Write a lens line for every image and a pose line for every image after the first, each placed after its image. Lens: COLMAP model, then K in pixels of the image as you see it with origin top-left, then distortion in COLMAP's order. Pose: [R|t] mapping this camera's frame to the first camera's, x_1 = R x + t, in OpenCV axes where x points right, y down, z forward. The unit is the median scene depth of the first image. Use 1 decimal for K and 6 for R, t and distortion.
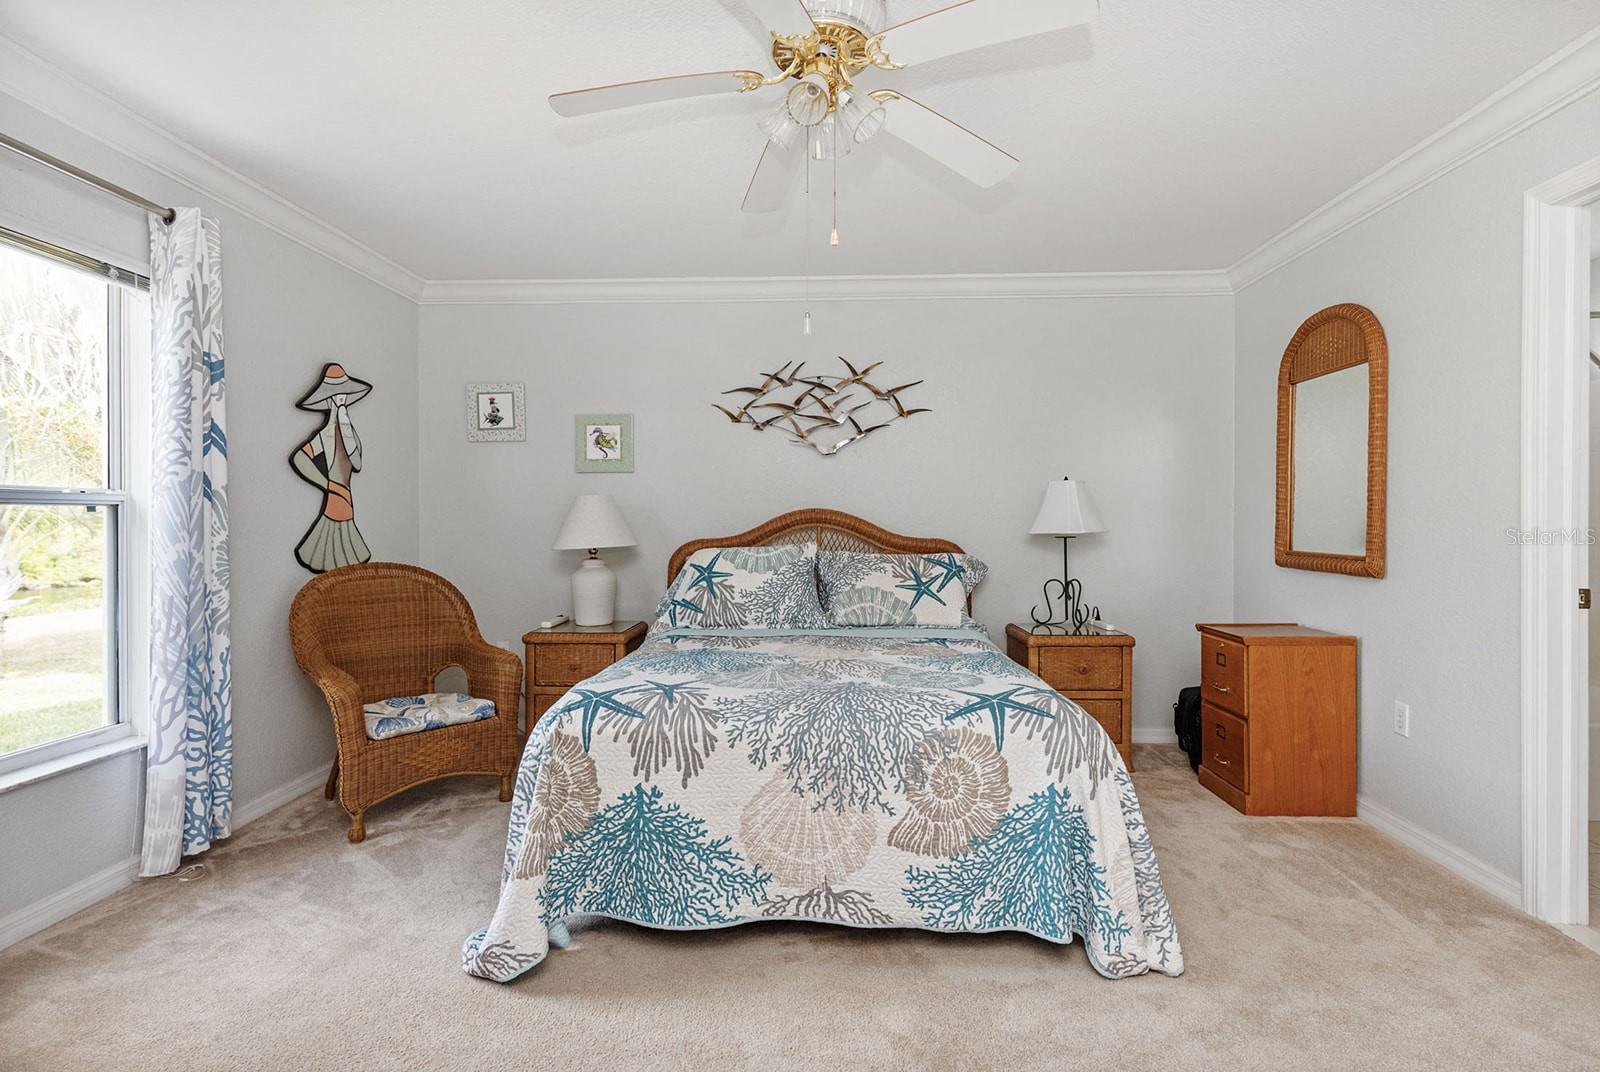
lens RADIAL K [[771.7, 0, 772.9], [0, 771.7, 531.8], [0, 0, 1]] dist [0.010494, -0.000038]
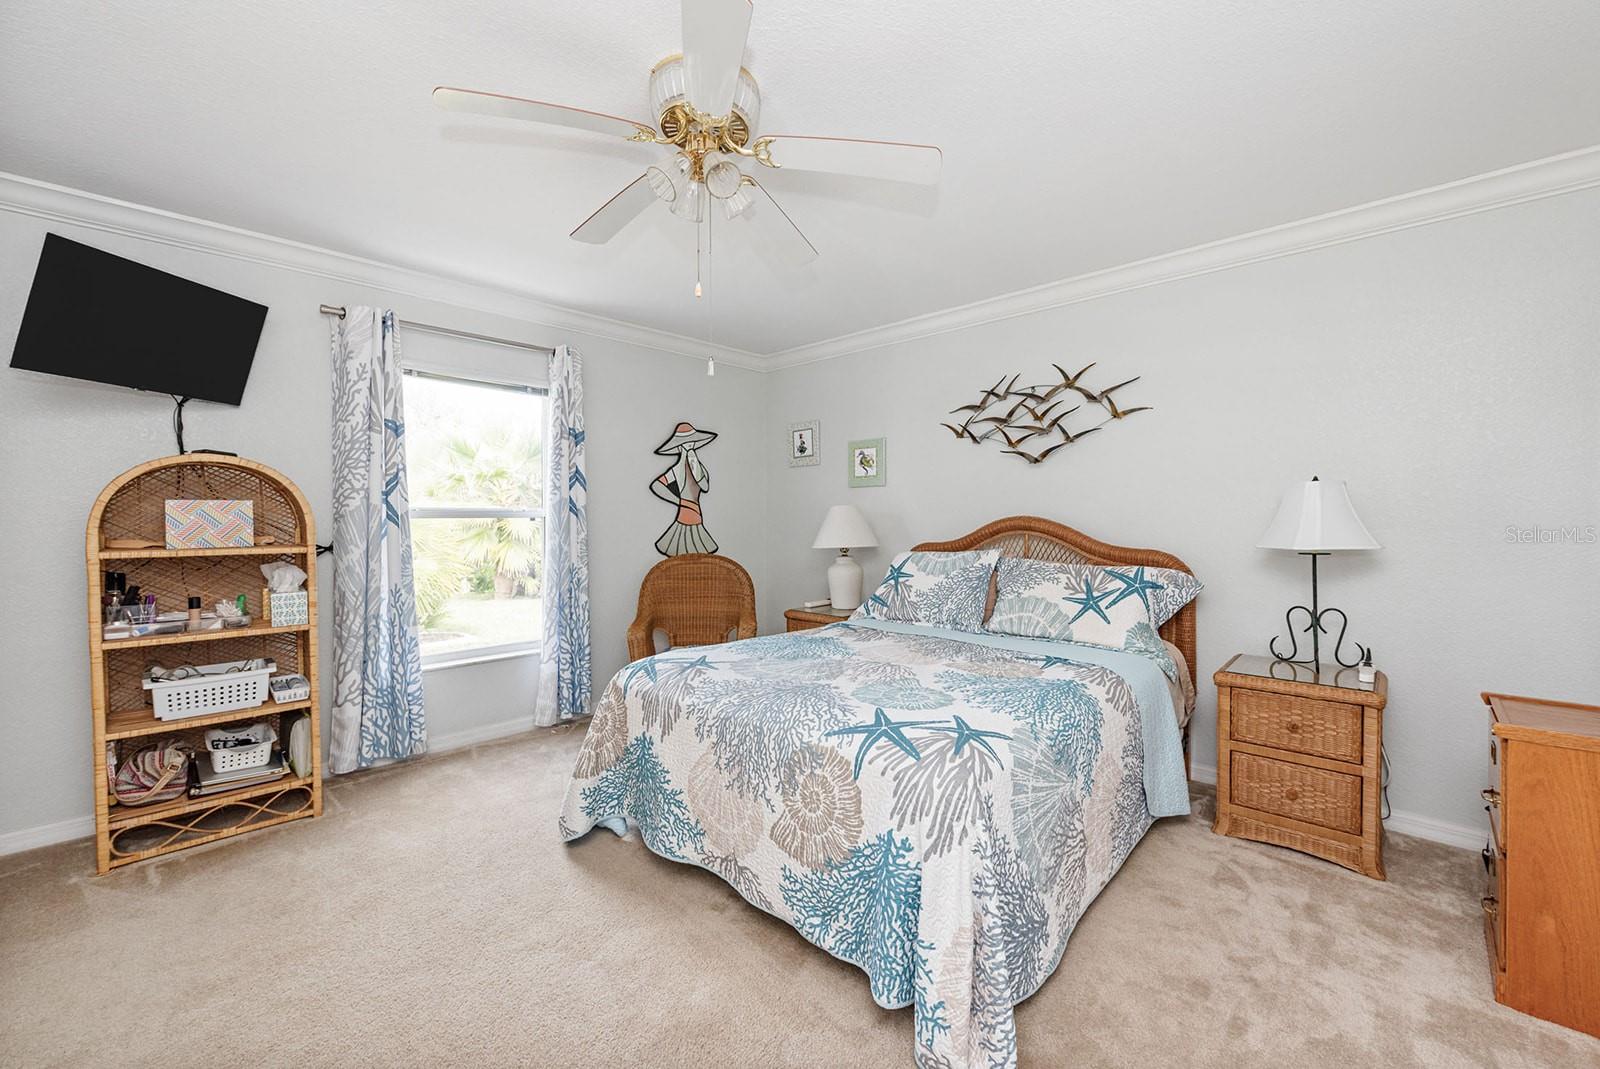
lens RADIAL K [[627.8, 0, 838.4], [0, 627.8, 529.5], [0, 0, 1]] dist [0.002025, -0.000363]
pose [[0.773717, 0.014857, -0.633357, 0.467170], [-0.010931, 0.999889, 0.010102, -0.021419], [0.633437, -0.000893, 0.773794, 0.232285]]
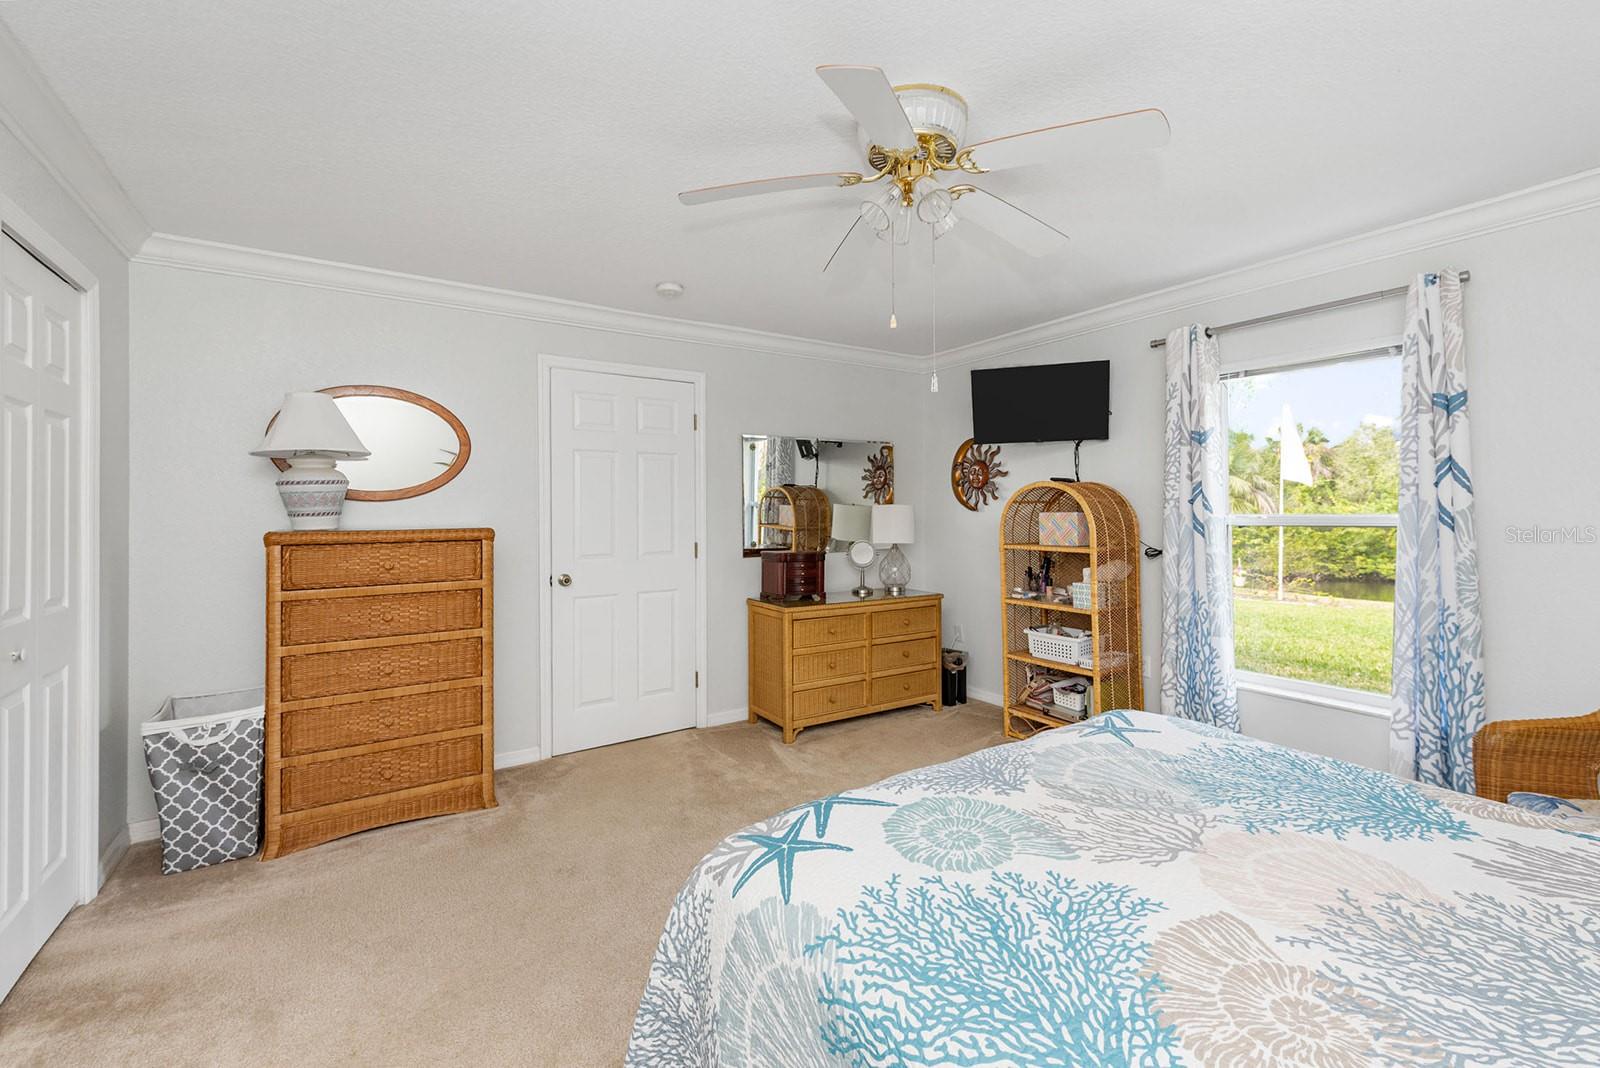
lens RADIAL K [[662.2, 0, 797.8], [0, 662.2, 526.9], [0, 0, 1]] dist [0.010230, -0.002037]
pose [[-0.795505, 0.022524, -0.605528, 0.457855], [0.001240, 0.999367, 0.035545, -0.064041], [0.605945, 0.027526, -0.795030, 1.110021]]
